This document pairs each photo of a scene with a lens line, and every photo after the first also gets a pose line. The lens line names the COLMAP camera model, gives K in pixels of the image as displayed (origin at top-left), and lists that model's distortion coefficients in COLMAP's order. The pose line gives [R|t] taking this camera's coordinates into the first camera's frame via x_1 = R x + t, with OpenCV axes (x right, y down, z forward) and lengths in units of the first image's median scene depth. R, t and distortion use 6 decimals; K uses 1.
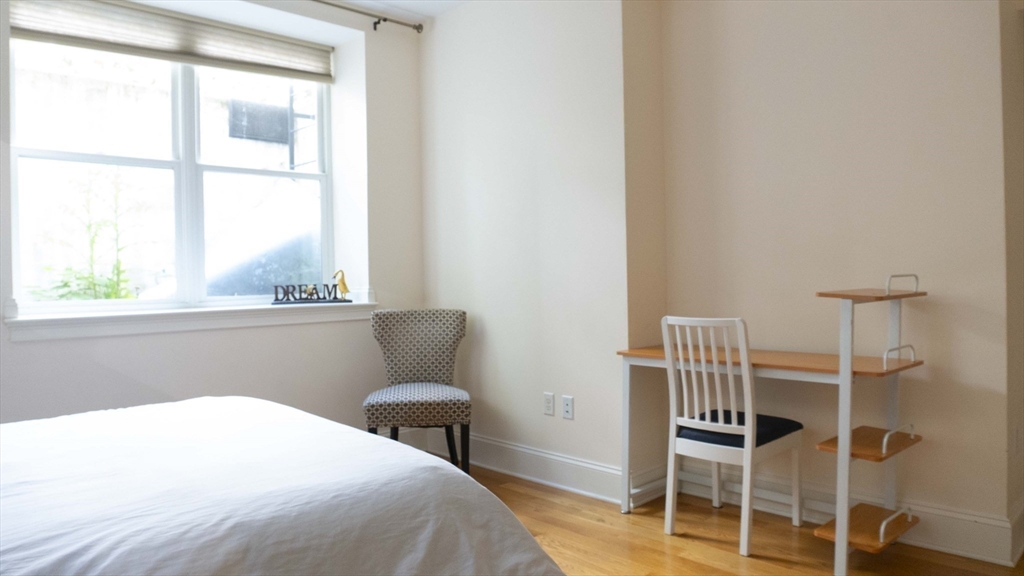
lens RADIAL K [[719.4, 0, 512.0], [0, 719.4, 288.0], [0, 0, 1]] dist [-0.070513, 0.001826]
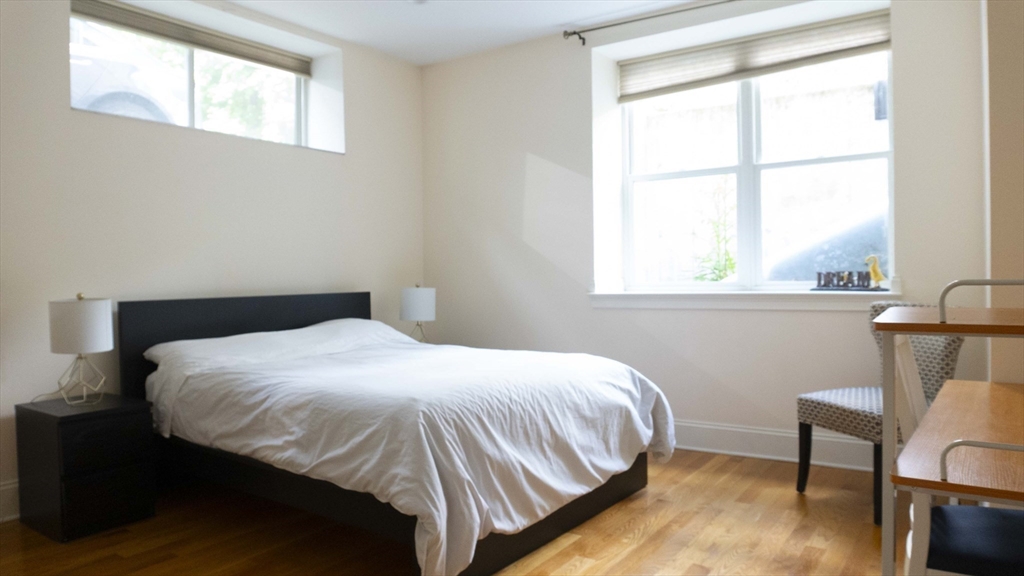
lens RADIAL K [[719.4, 0, 512.0], [0, 719.4, 288.0], [0, 0, 1]] dist [-0.070513, 0.001826]
pose [[0.145624, 0.033628, -0.988768, 0.610441], [0.000072, 0.999422, 0.034001, -0.015285], [0.989340, -0.005023, 0.145538, 0.426792]]
